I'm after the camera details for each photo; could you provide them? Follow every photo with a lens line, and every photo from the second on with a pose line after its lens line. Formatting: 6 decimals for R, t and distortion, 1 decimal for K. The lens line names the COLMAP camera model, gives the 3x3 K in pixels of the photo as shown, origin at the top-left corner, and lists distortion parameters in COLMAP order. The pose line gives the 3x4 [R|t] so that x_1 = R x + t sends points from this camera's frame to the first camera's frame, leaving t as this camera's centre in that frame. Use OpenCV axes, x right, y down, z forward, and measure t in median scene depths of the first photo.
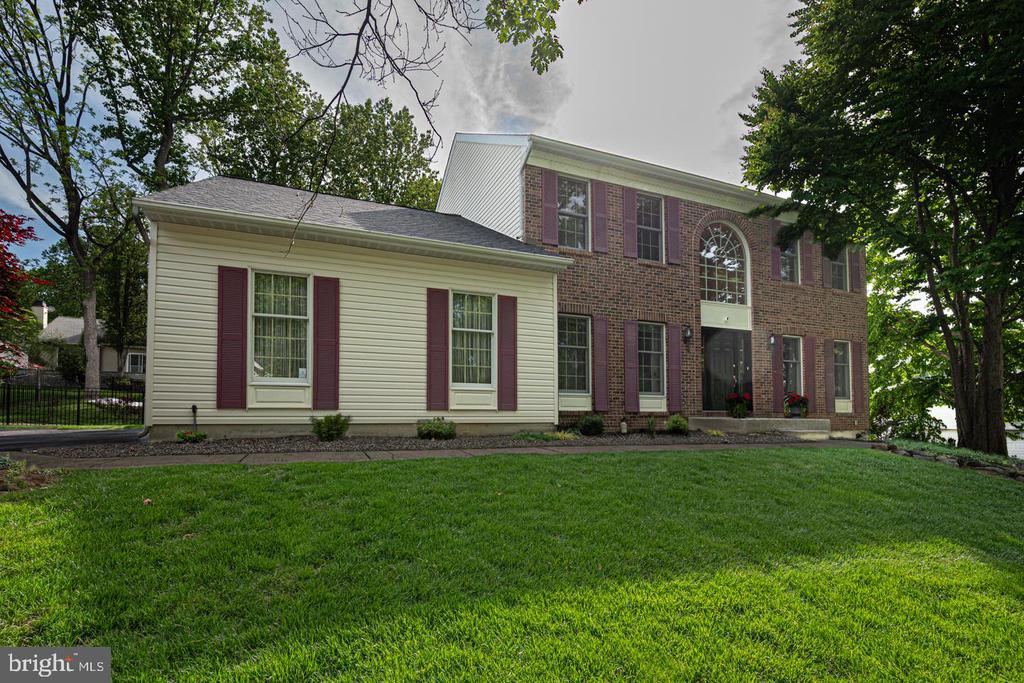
lens RADIAL K [[418.6, 0, 504.3], [0, 418.6, 297.1], [0, 0, 1]] dist [0.000997, 0.000055]
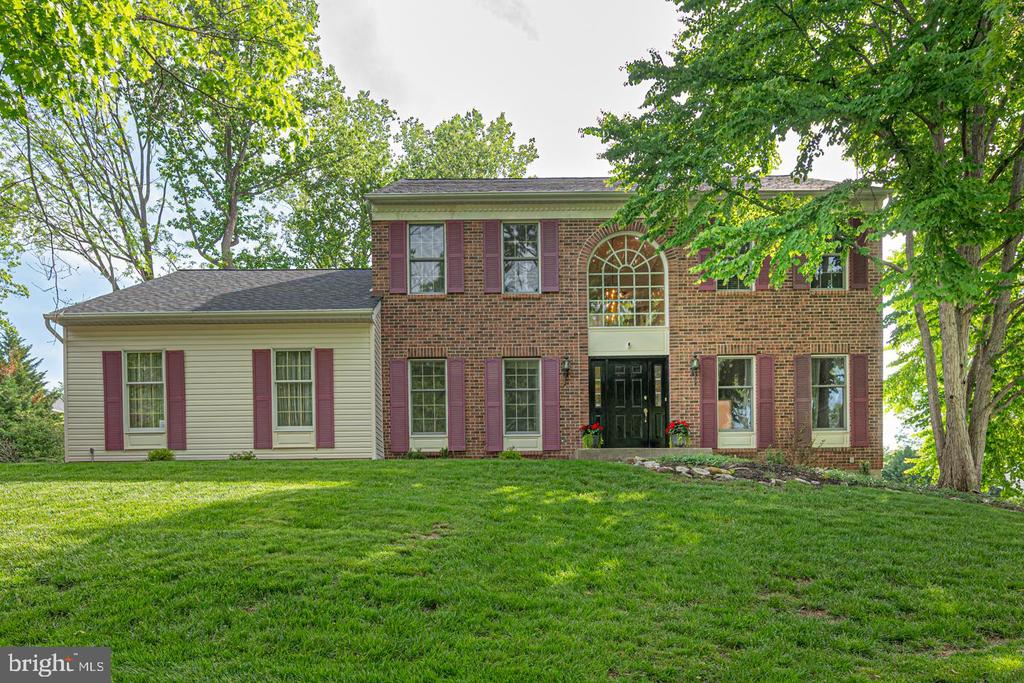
lens RADIAL K [[596.0, 0, 512.0], [0, 596.0, 341.5], [0, 0, 1]] dist [-0.001550, -0.000010]
pose [[0.940013, -0.115652, -0.320936, 1.005344], [0.108785, 0.993288, -0.039313, 0.096914], [0.323328, 0.002042, 0.946285, -0.365437]]
